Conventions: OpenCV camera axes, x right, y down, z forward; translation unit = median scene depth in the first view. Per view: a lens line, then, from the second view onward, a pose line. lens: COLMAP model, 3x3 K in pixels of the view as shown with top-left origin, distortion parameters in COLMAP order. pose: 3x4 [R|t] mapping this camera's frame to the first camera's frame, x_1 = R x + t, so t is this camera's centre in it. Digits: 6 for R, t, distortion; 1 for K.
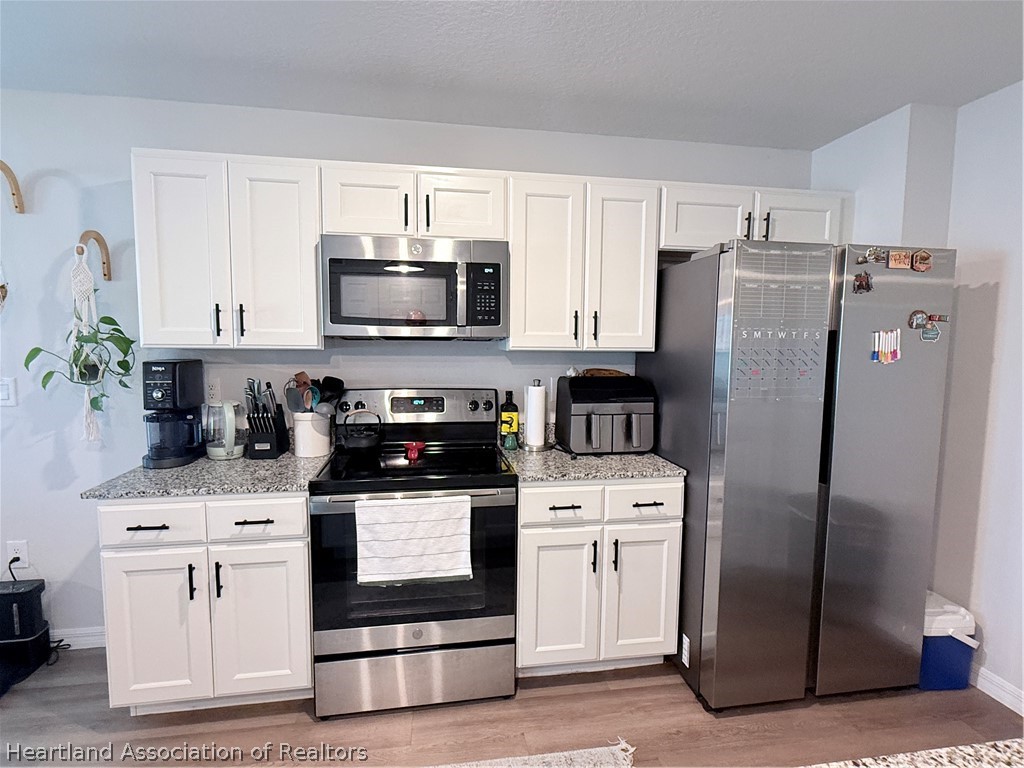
lens RADIAL K [[524.8, 0, 512.0], [0, 524.8, 384.0], [0, 0, 1]] dist [-0.003101, -0.000003]
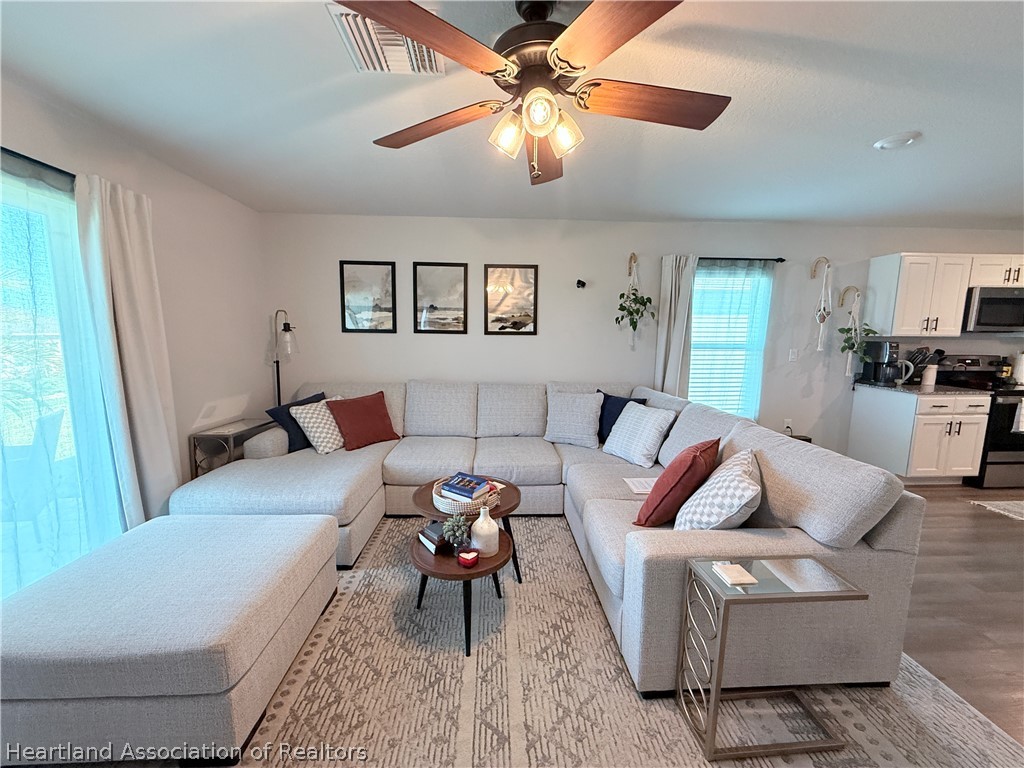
lens RADIAL K [[408.2, 0, 508.3], [0, 408.2, 386.3], [0, 0, 1]] dist [-0.000332, 0.000029]
pose [[0.993273, 0.010623, -0.115309, -2.099503], [-0.005401, 0.998950, 0.045498, 0.079696], [0.115671, -0.044569, 0.992287, -1.001878]]
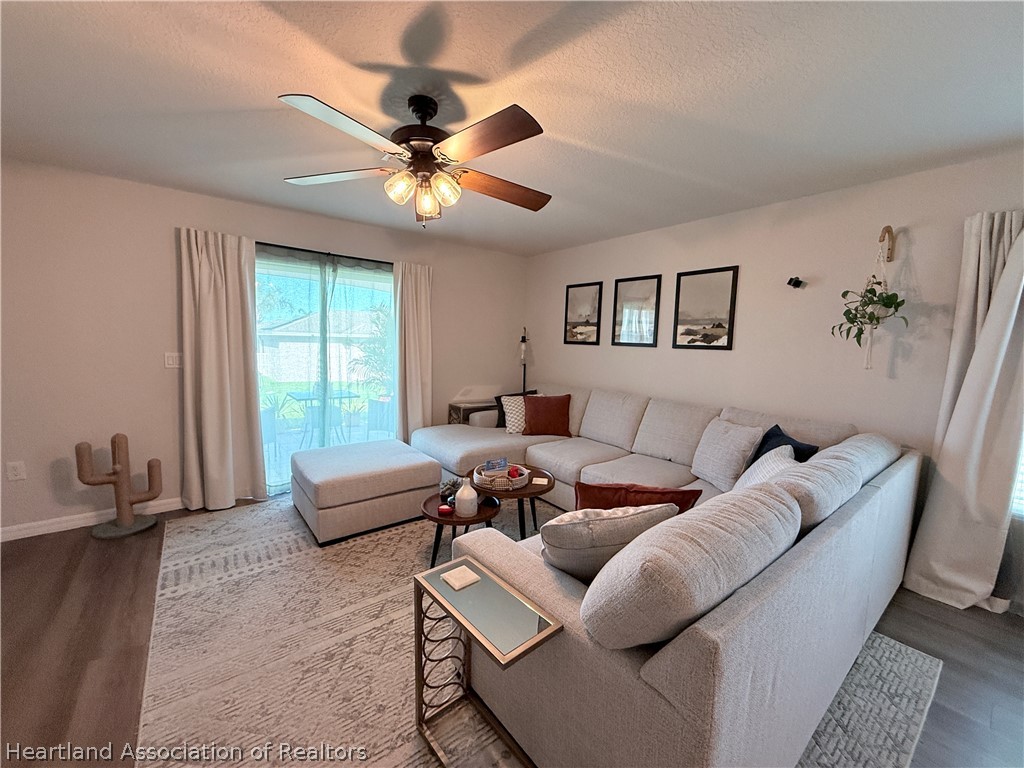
lens RADIAL K [[408.2, 0, 508.3], [0, 408.2, 386.3], [0, 0, 1]] dist [-0.000332, 0.000029]
pose [[0.481237, 0.095153, -0.871411, -1.075580], [-0.094377, 0.993937, 0.056413, 0.054236], [0.871495, 0.055093, 0.487299, -0.523941]]
